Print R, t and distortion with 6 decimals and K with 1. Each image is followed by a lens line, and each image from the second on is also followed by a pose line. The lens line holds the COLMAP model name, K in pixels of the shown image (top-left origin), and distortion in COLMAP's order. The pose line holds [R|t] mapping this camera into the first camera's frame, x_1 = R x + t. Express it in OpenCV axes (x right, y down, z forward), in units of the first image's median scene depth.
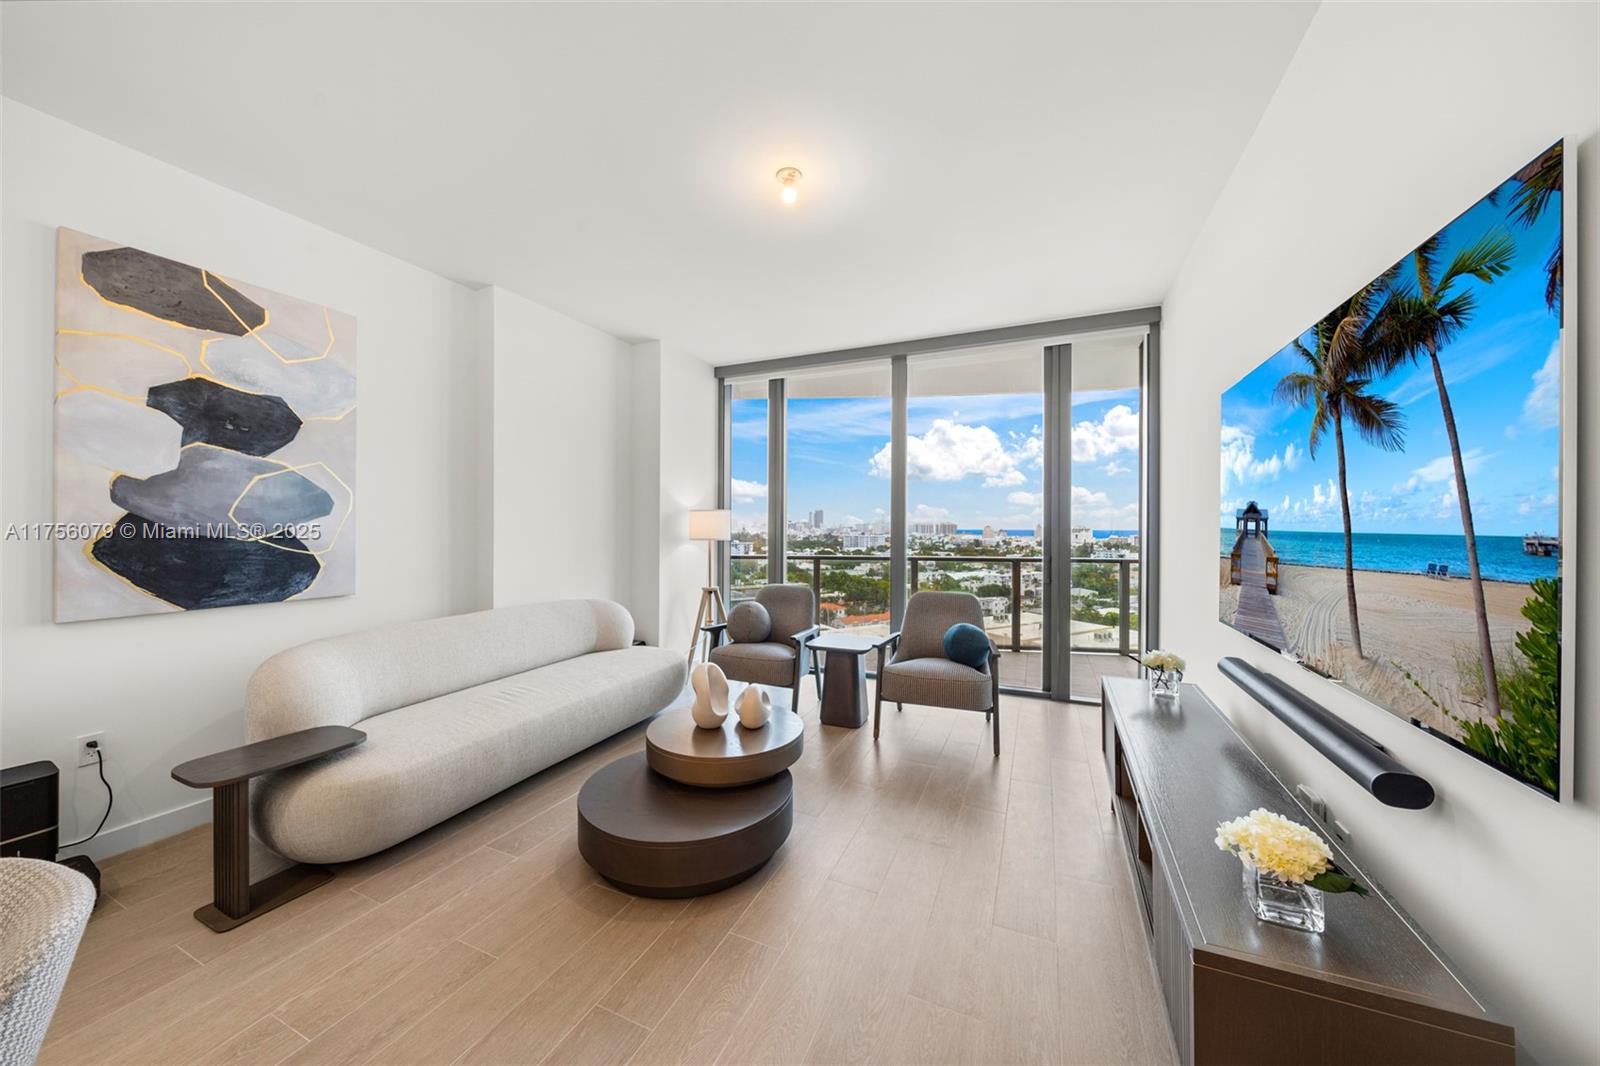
lens RADIAL K [[547.5, 0, 791.9], [0, 547.5, 527.4], [0, 0, 1]] dist [-0.012552, -0.000102]
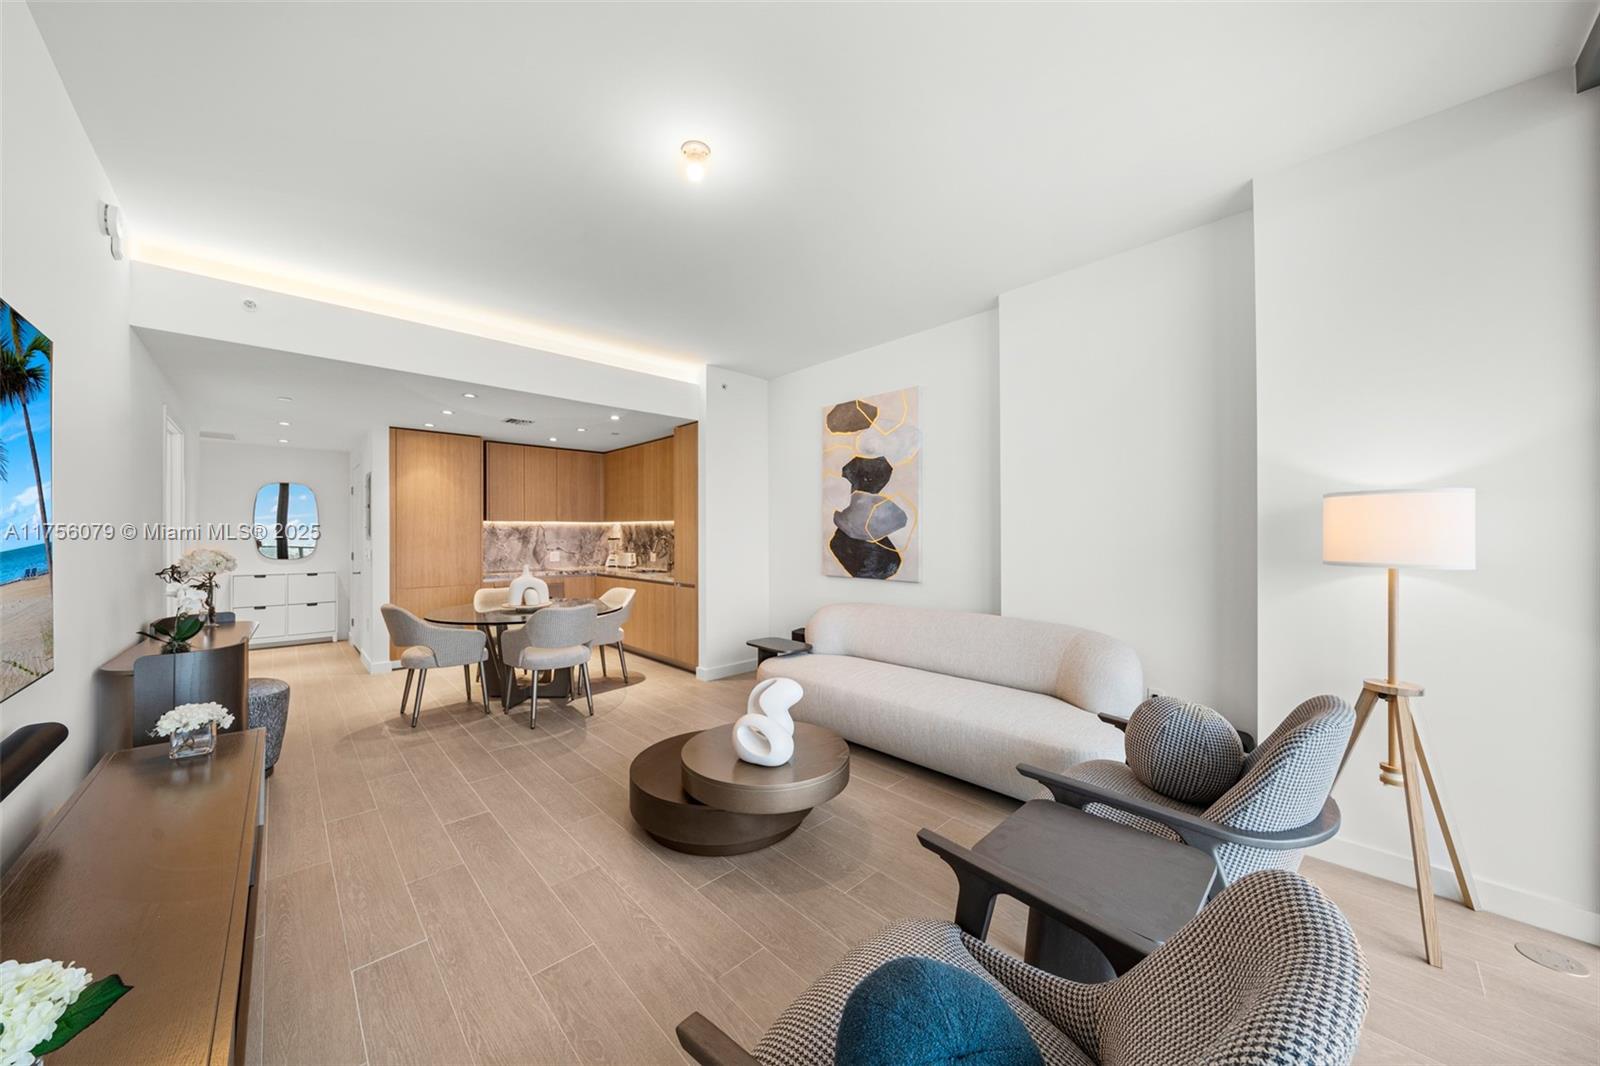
lens RADIAL K [[550.5, 0, 800.0], [0, 550.5, 533.0], [0, 0, 1]] dist [-0.038465, -0.000044]
pose [[-0.365166, -0.001066, -0.930942, 0.766245], [0.004811, 0.999984, -0.003032, -0.001549], [0.930930, -0.005586, -0.365155, 1.473493]]
